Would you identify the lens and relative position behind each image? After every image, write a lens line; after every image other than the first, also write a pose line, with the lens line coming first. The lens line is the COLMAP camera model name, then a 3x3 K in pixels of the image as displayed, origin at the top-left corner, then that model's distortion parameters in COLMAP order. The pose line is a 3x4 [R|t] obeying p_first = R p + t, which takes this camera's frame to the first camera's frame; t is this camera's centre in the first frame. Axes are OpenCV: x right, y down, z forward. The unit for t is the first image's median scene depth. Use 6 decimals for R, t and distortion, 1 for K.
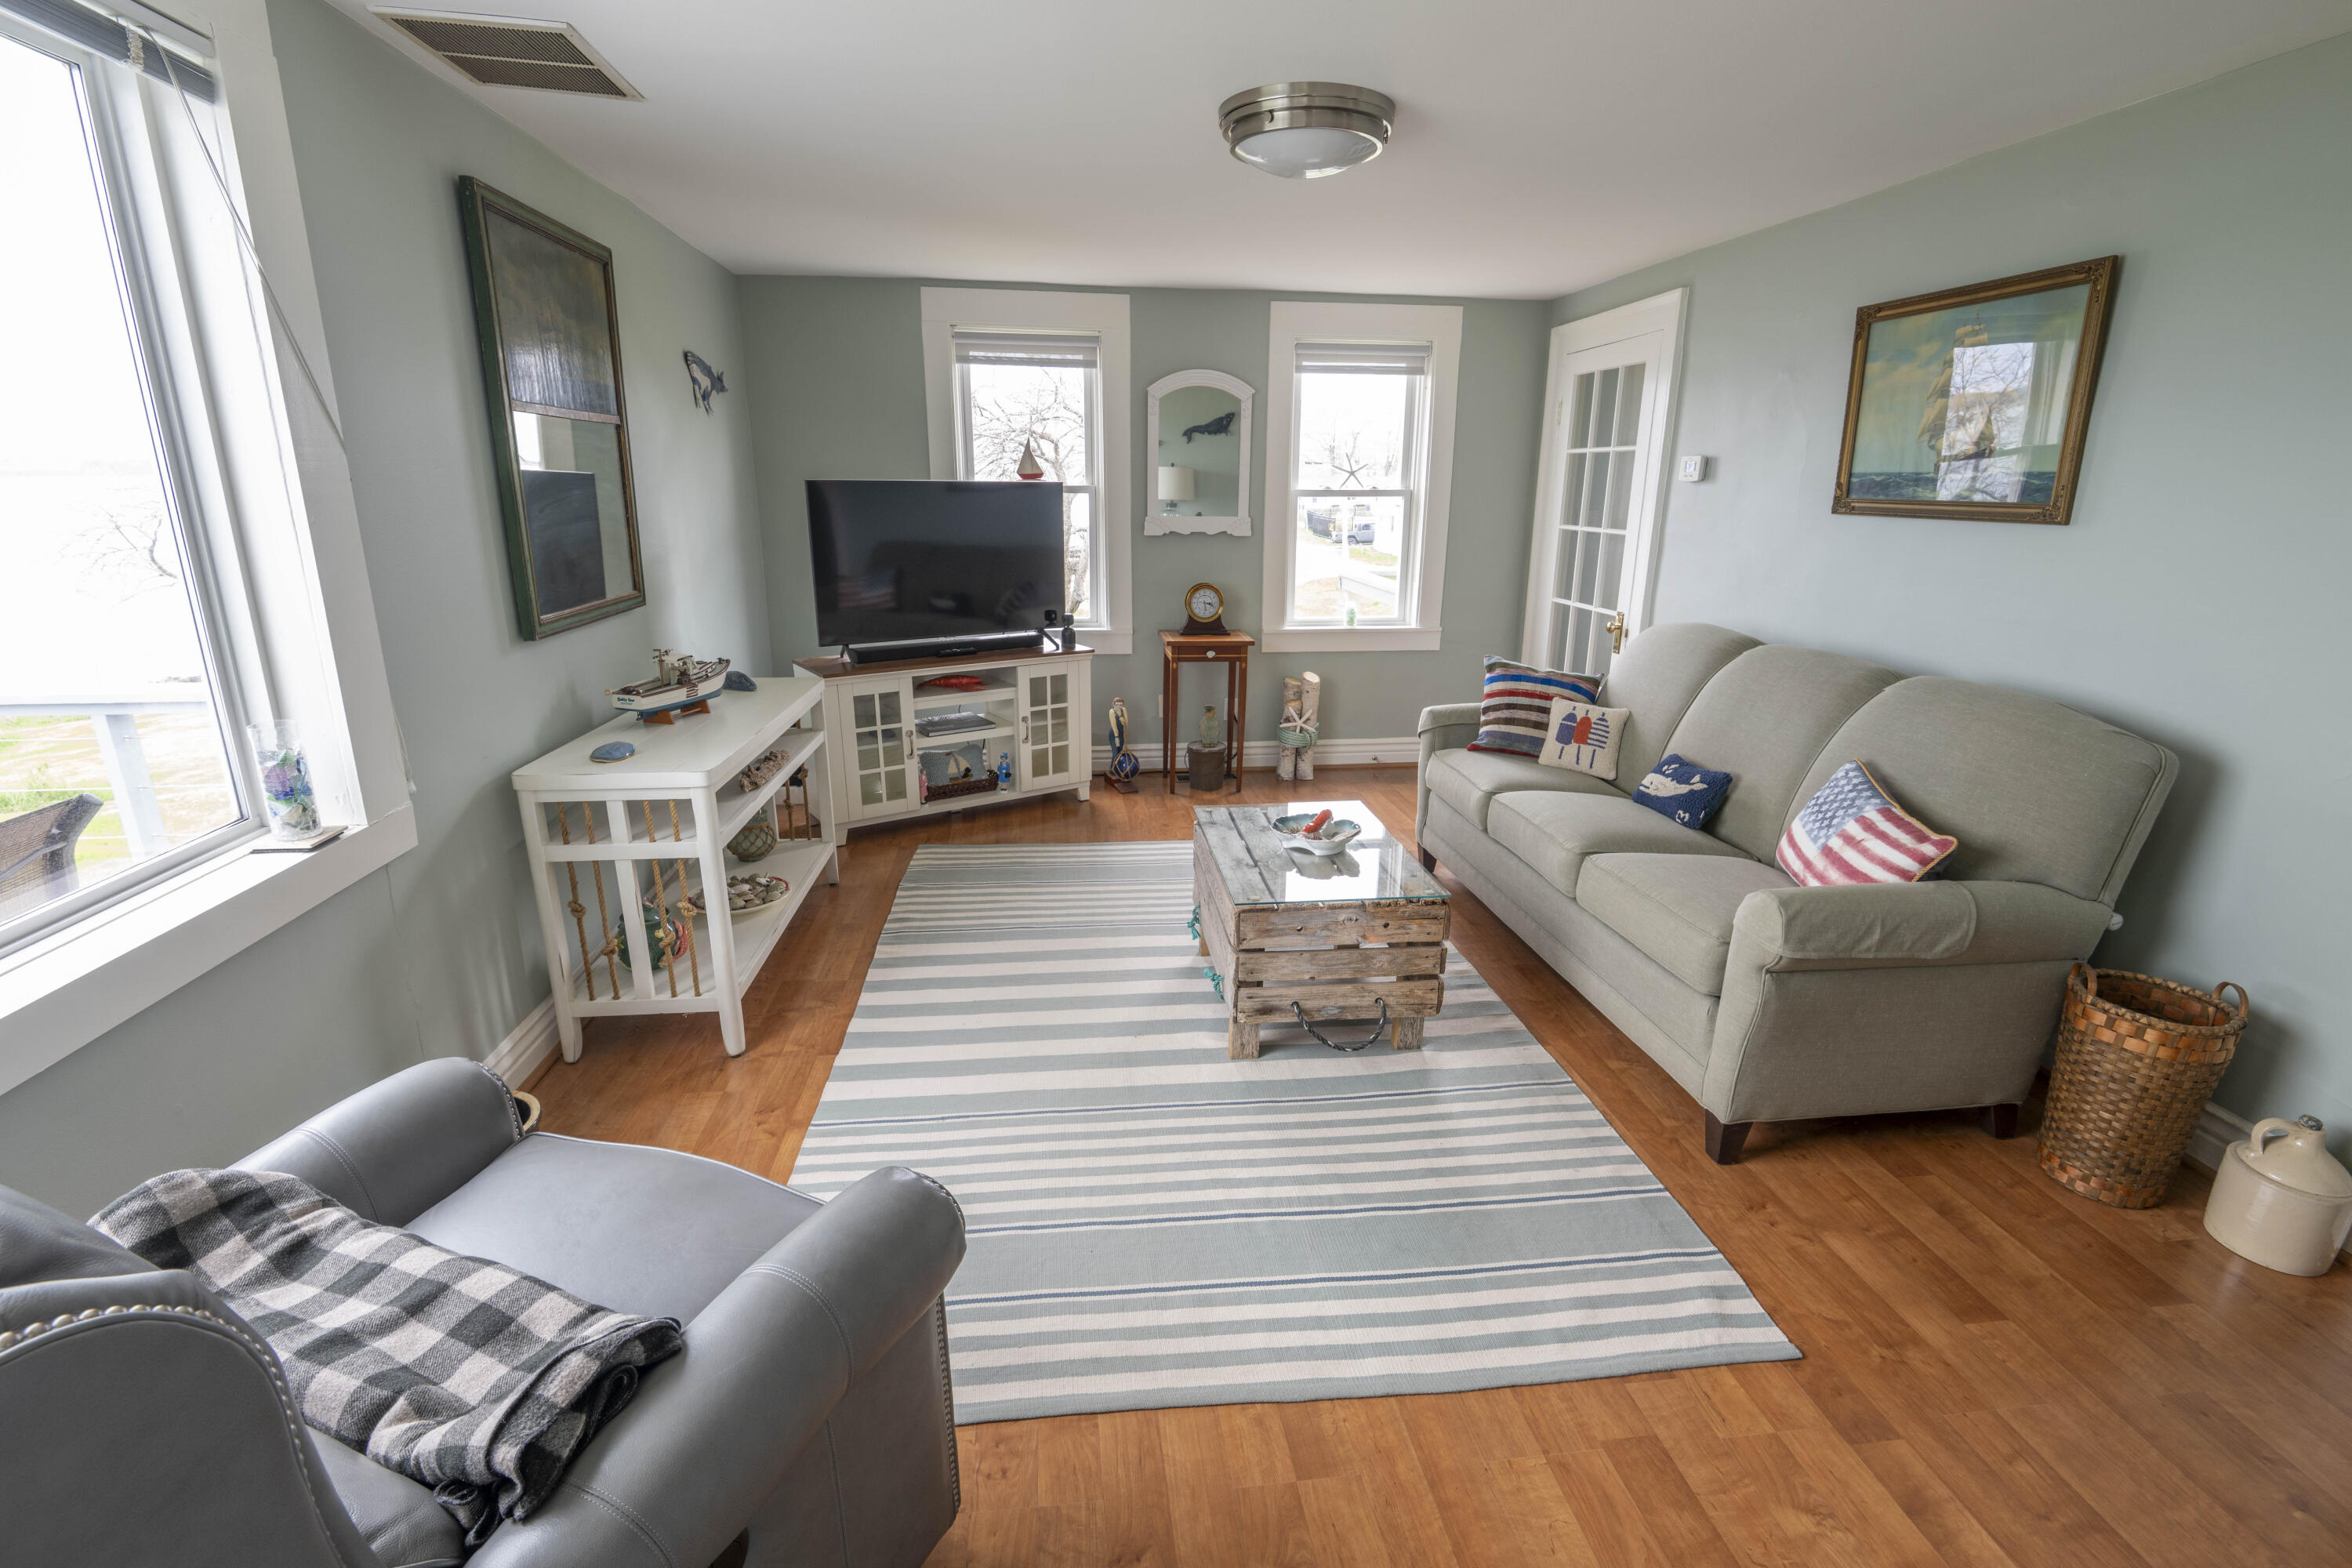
lens RADIAL K [[1076.6, 0, 1184.6], [0, 1076.6, 776.8], [0, 0, 1]] dist [-0.001890, -0.001850]
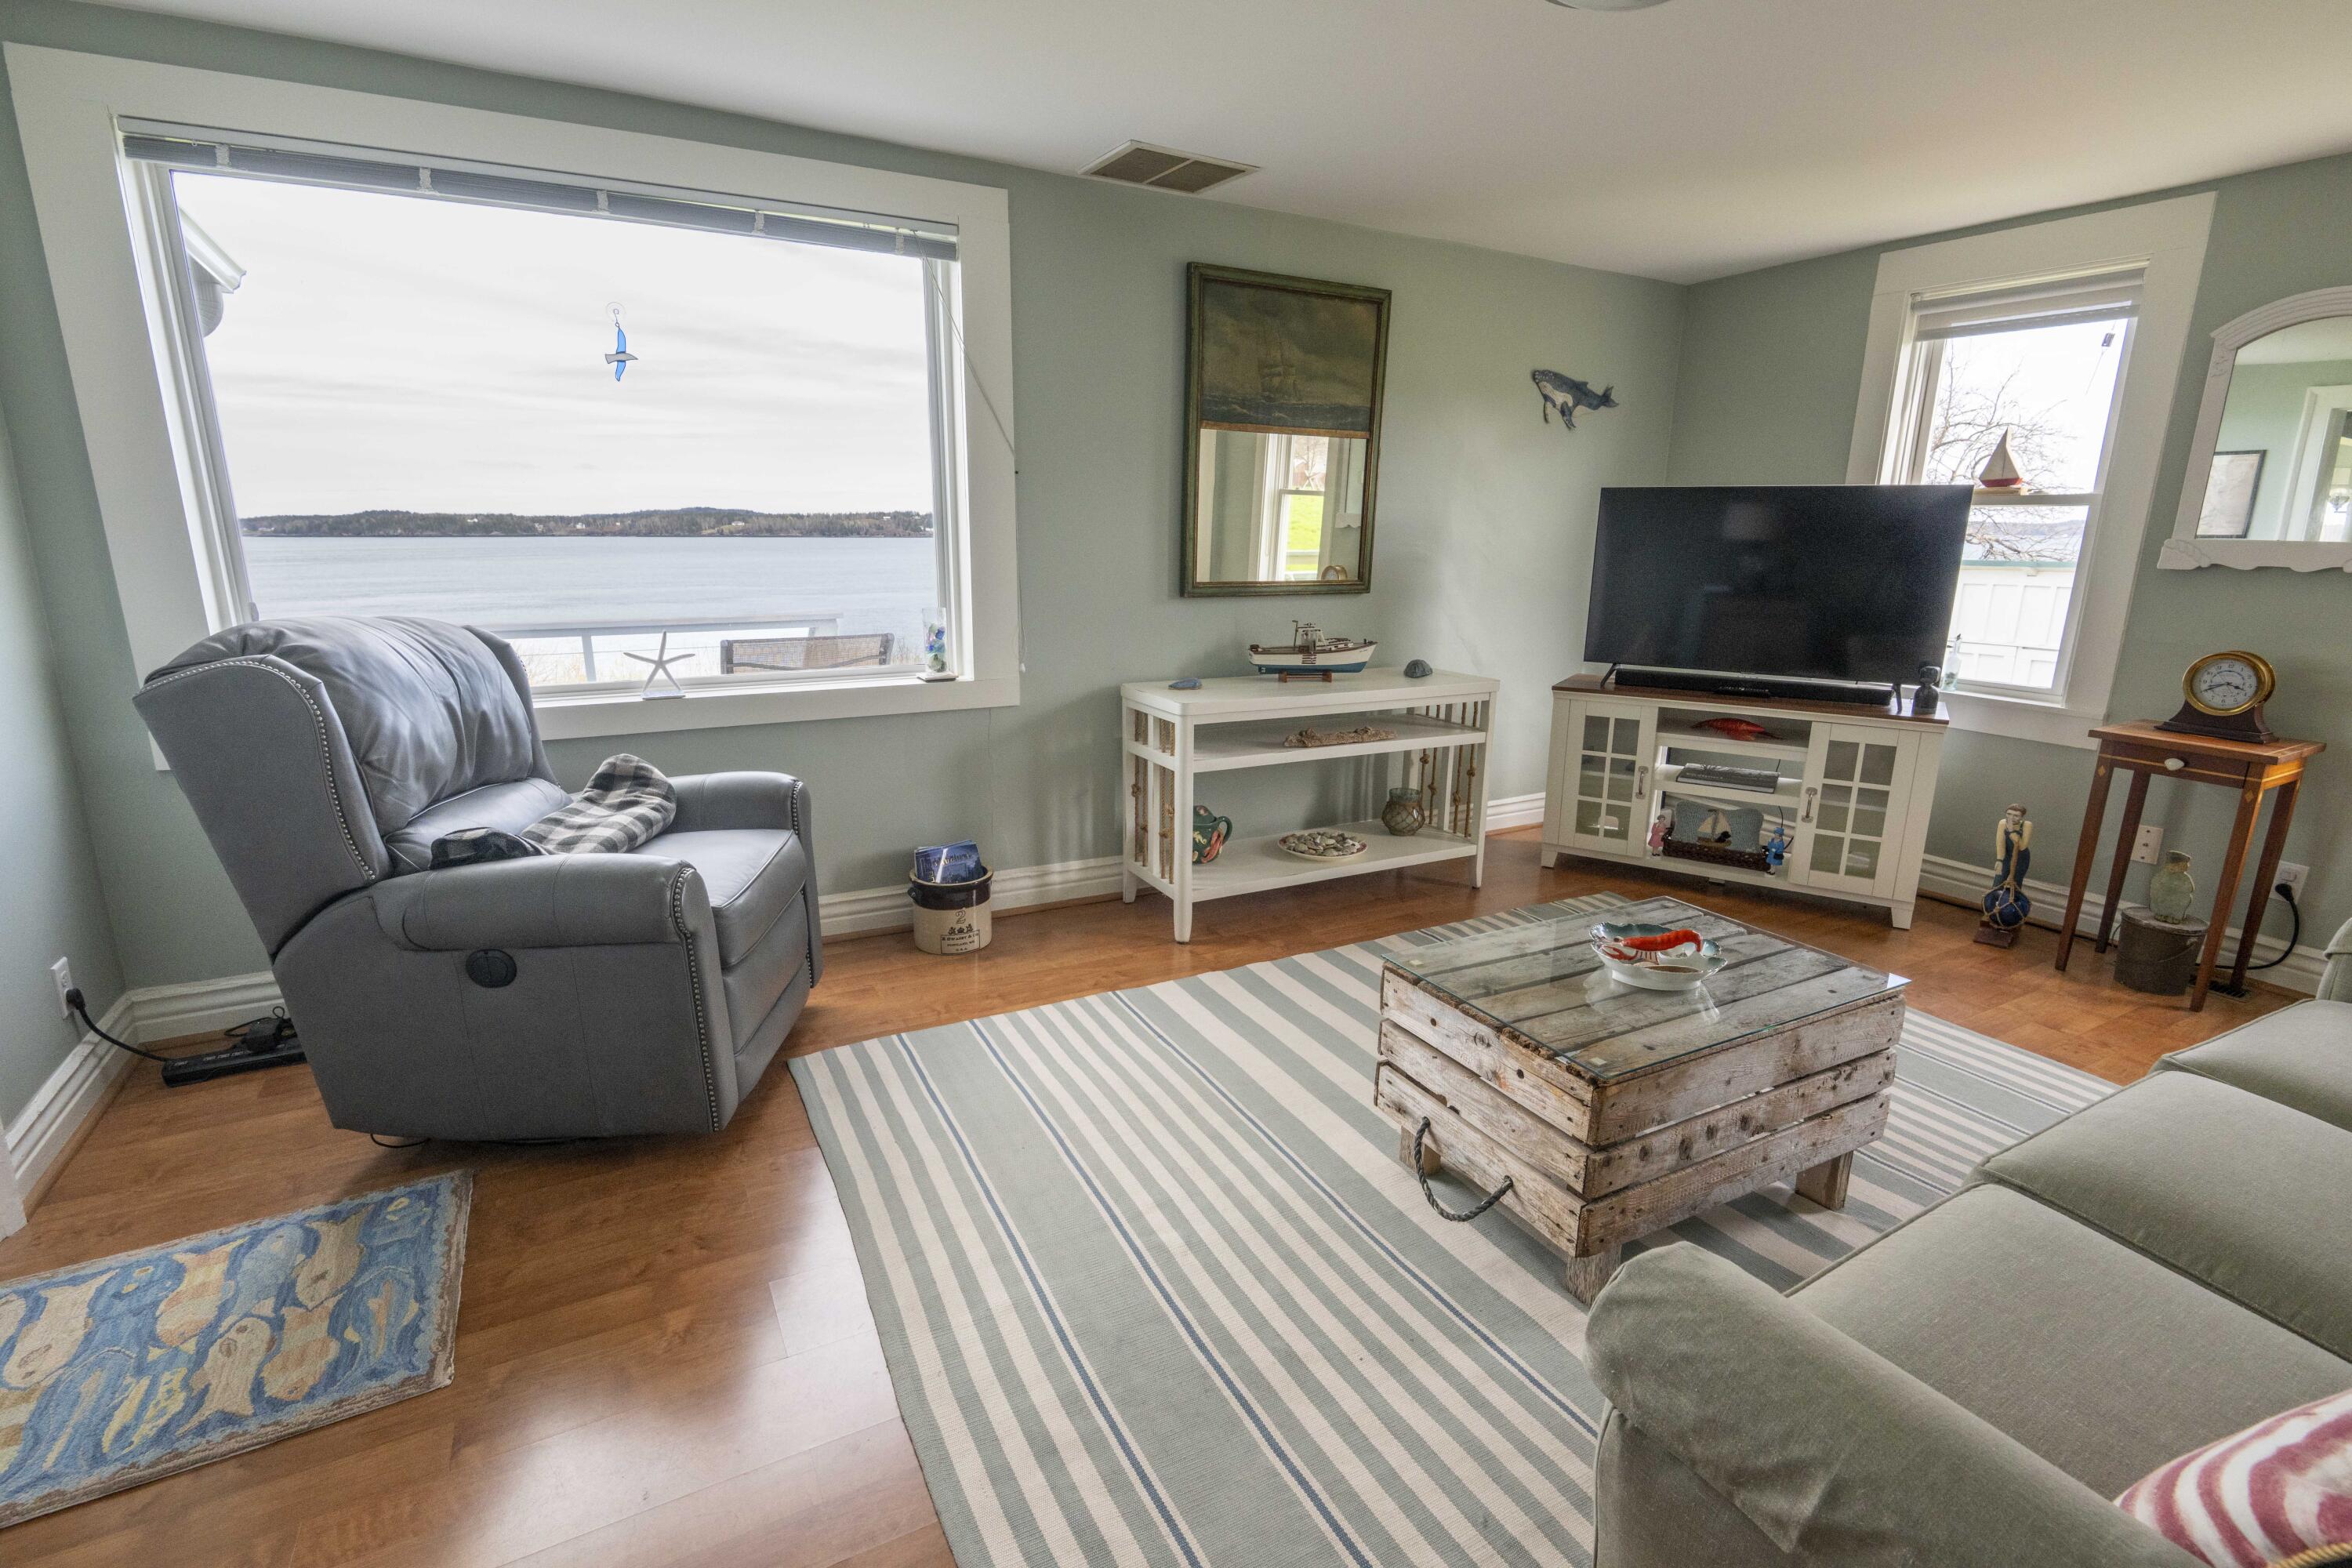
lens RADIAL K [[1076.6, 0, 1164.5], [0, 1076.6, 775.4], [0, 0, 1]] dist [-0.001890, -0.001850]
pose [[0.362382, 0.206391, -0.908891, 0.383603], [-0.255295, 0.959858, 0.116176, -0.035804], [0.896384, 0.189935, 0.400526, 0.275745]]
